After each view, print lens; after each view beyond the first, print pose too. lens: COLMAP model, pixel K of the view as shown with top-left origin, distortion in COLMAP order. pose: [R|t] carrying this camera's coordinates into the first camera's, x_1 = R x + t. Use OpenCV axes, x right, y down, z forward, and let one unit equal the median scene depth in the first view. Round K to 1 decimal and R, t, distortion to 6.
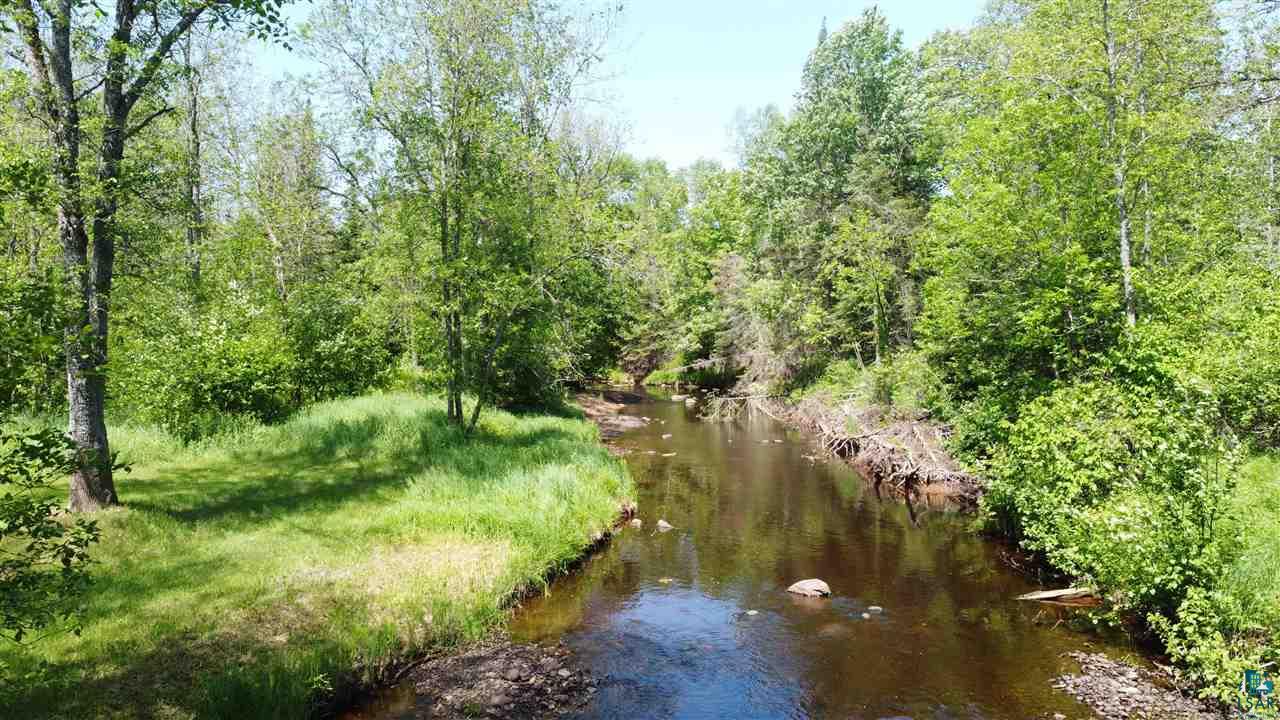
lens RADIAL K [[965.1, 0, 641.3], [0, 965.1, 348.4], [0, 0, 1]] dist [0.003633, -0.008768]
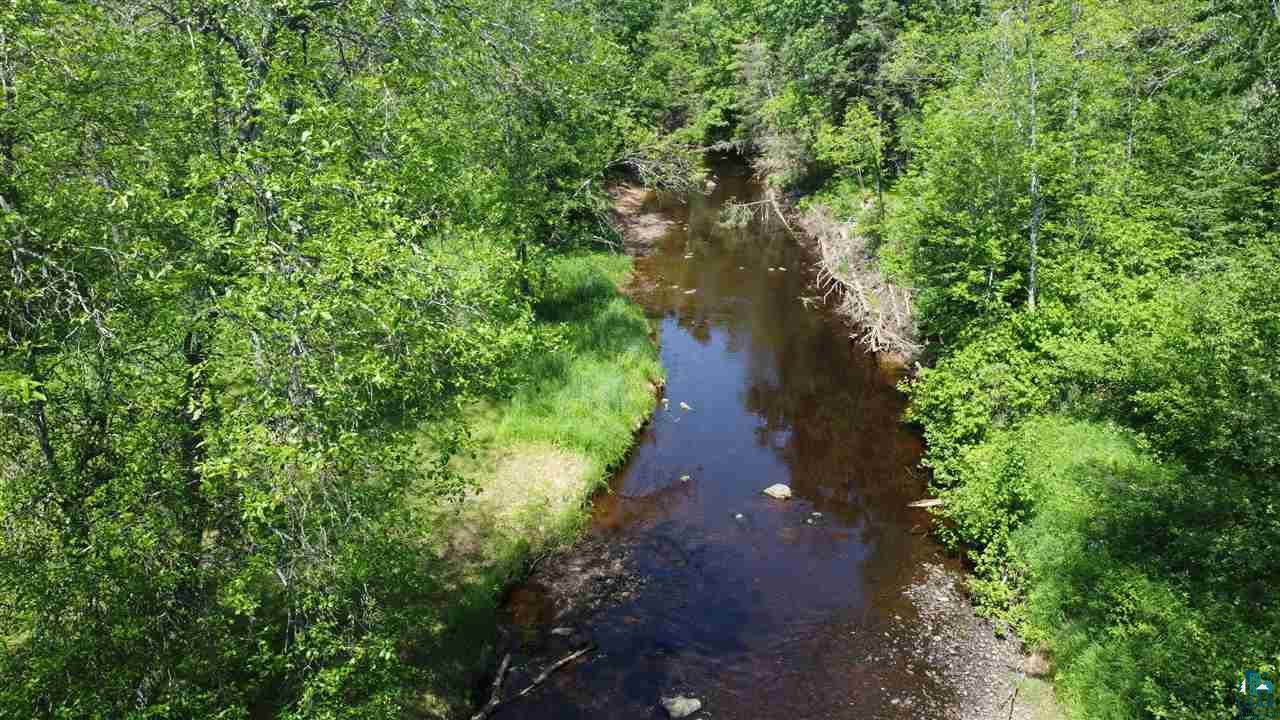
lens RADIAL K [[965.1, 0, 637.7], [0, 965.1, 350.1], [0, 0, 1]] dist [0.003633, -0.008768]
pose [[0.999641, 0.015484, -0.021873, -0.007081], [-0.007566, 0.946050, 0.323932, -0.157201], [0.025709, -0.323650, 0.945827, -0.133964]]
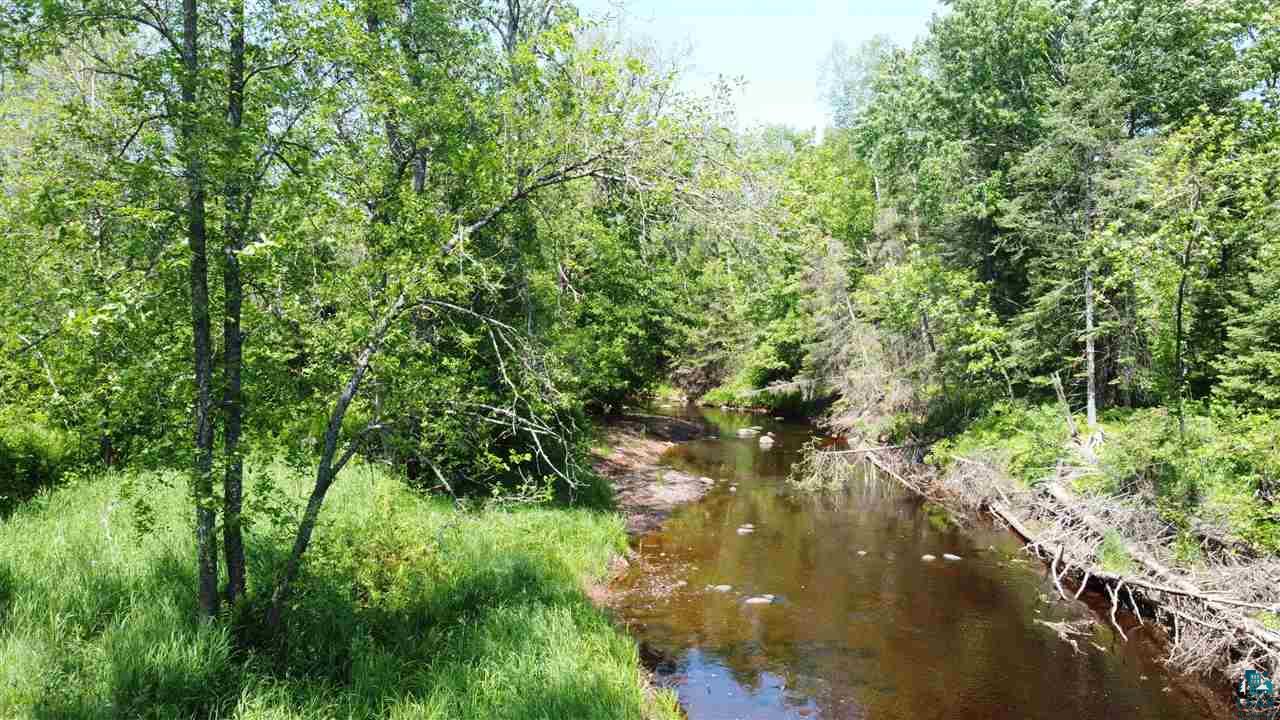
lens RADIAL K [[965.1, 0, 643.5], [0, 965.1, 359.1], [0, 0, 1]] dist [0.003633, -0.008768]
pose [[0.998300, 0.028841, -0.050649, -0.007094], [-0.028268, 0.999529, 0.011983, -0.014903], [0.050971, -0.010531, 0.998645, 0.359296]]
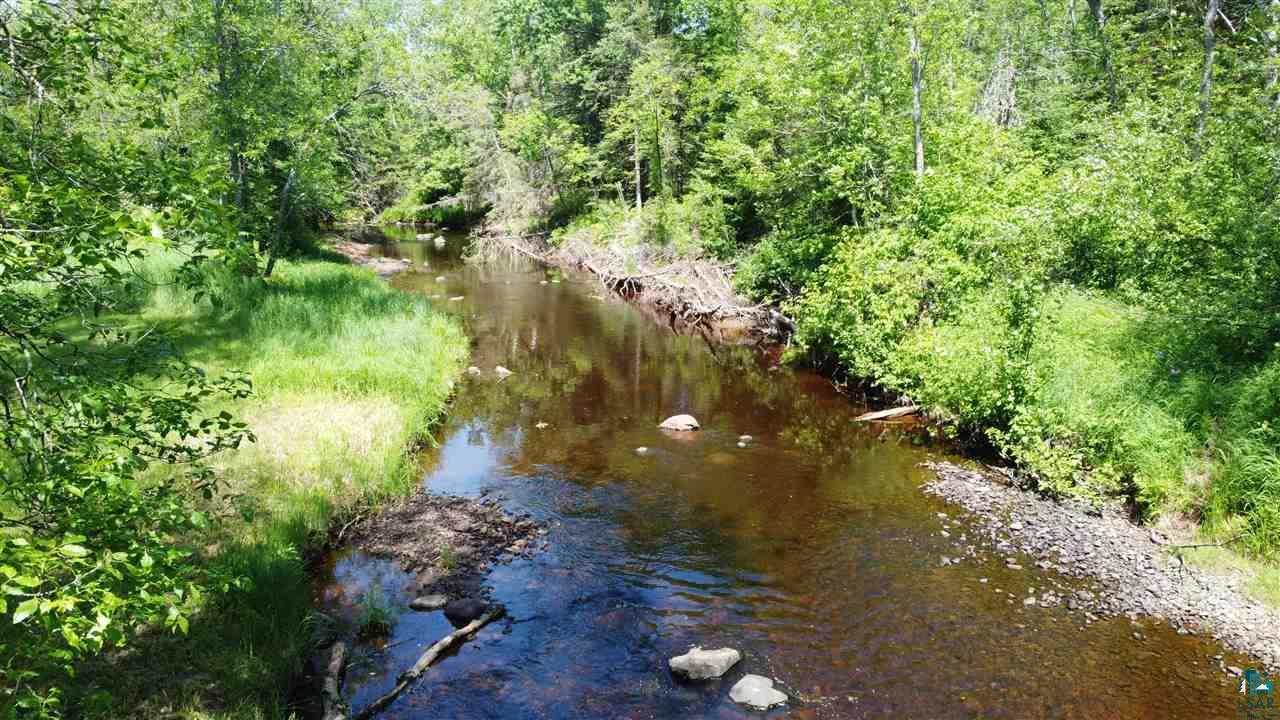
lens RADIAL K [[965.1, 0, 632.2], [0, 965.1, 360.4], [0, 0, 1]] dist [0.003633, -0.008768]
pose [[0.956837, -0.047025, 0.286794, -0.063102], [-0.006292, 0.983239, 0.182212, -0.006978], [-0.290556, -0.176152, 0.940504, -0.000225]]
